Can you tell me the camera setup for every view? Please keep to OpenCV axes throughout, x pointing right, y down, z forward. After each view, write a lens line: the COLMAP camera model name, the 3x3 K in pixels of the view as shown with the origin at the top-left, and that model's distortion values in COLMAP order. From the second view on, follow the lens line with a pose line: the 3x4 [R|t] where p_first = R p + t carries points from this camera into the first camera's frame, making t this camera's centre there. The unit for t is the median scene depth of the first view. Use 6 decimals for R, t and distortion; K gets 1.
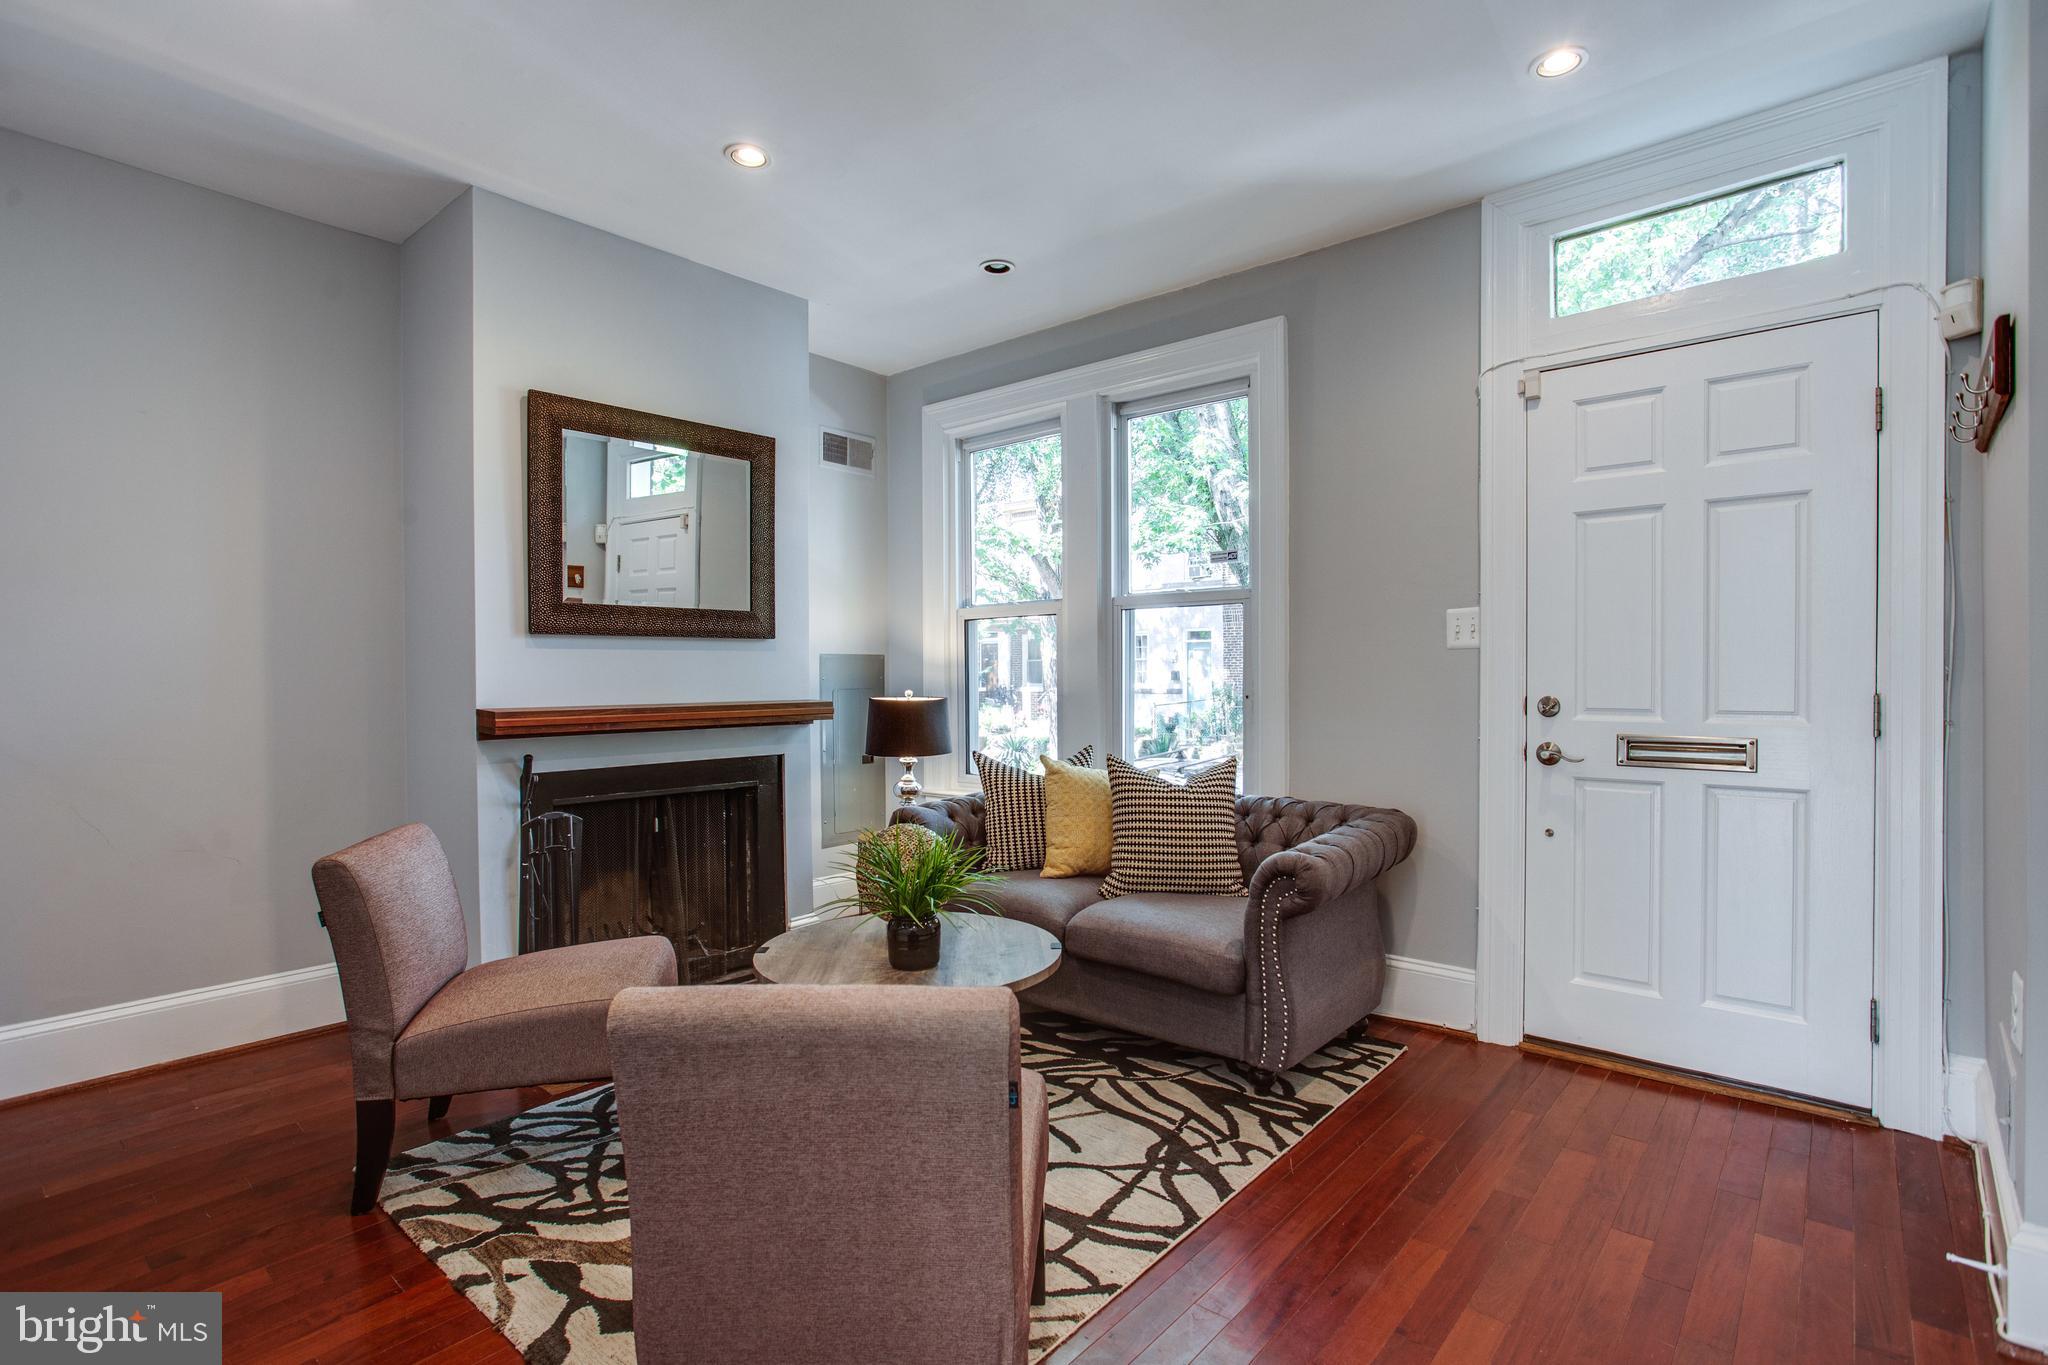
lens RADIAL K [[922.3, 0, 1024.0], [0, 922.3, 682.5], [0, 0, 1]] dist [-0.032746, 0.017186]
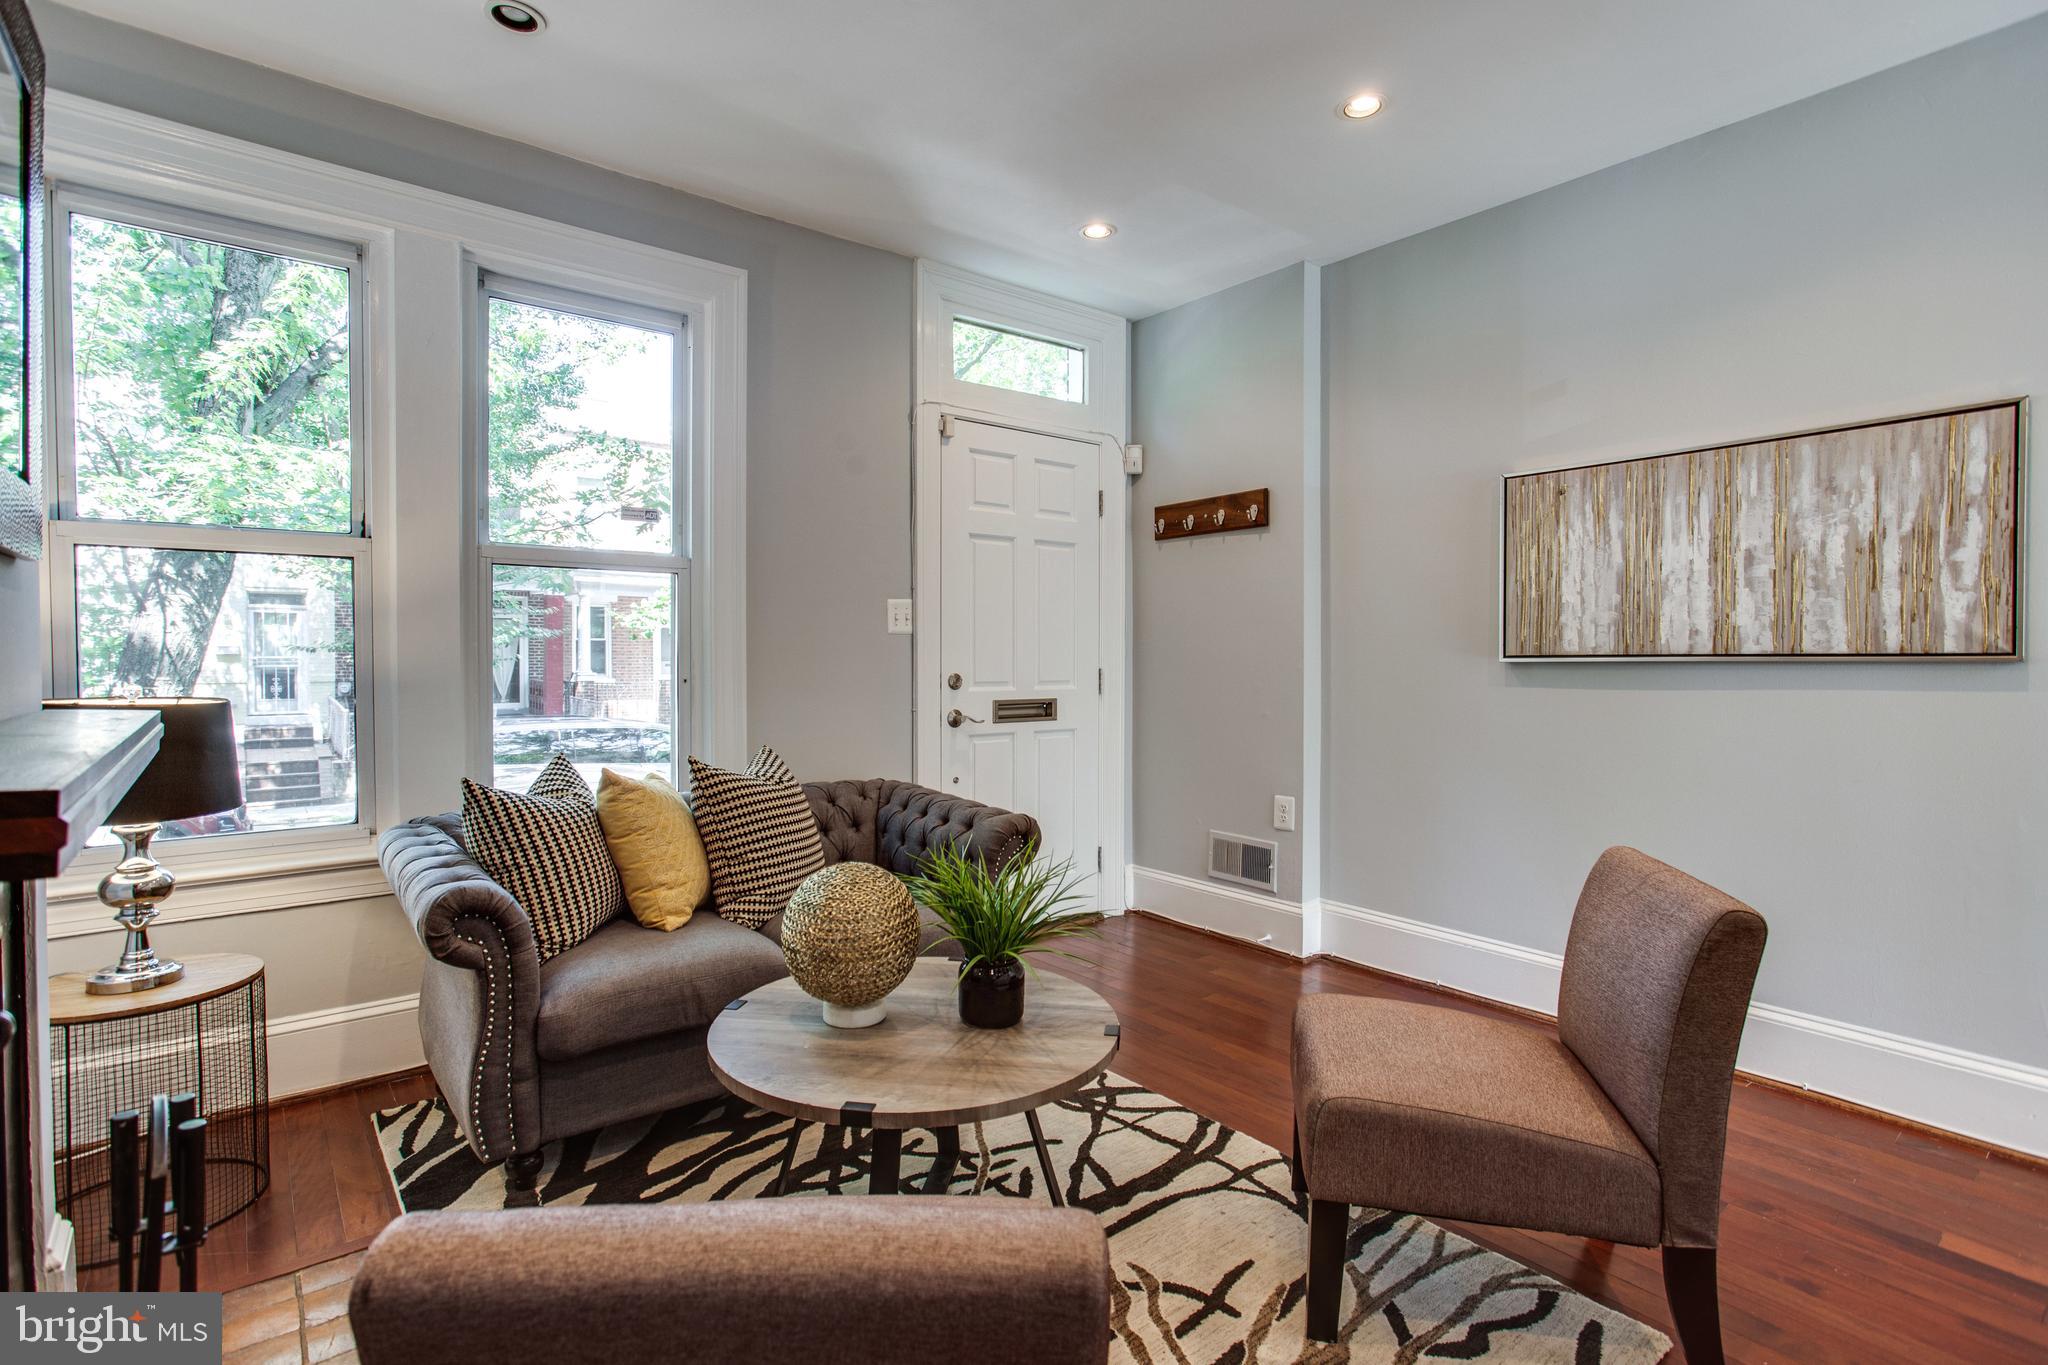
lens RADIAL K [[922.3, 0, 1024.0], [0, 922.3, 682.5], [0, 0, 1]] dist [-0.032746, 0.017186]
pose [[0.247512, -0.025055, 0.968561, -0.679390], [0.007807, 0.999685, 0.023865, -0.002244], [-0.968853, 0.001655, 0.247629, 0.605577]]
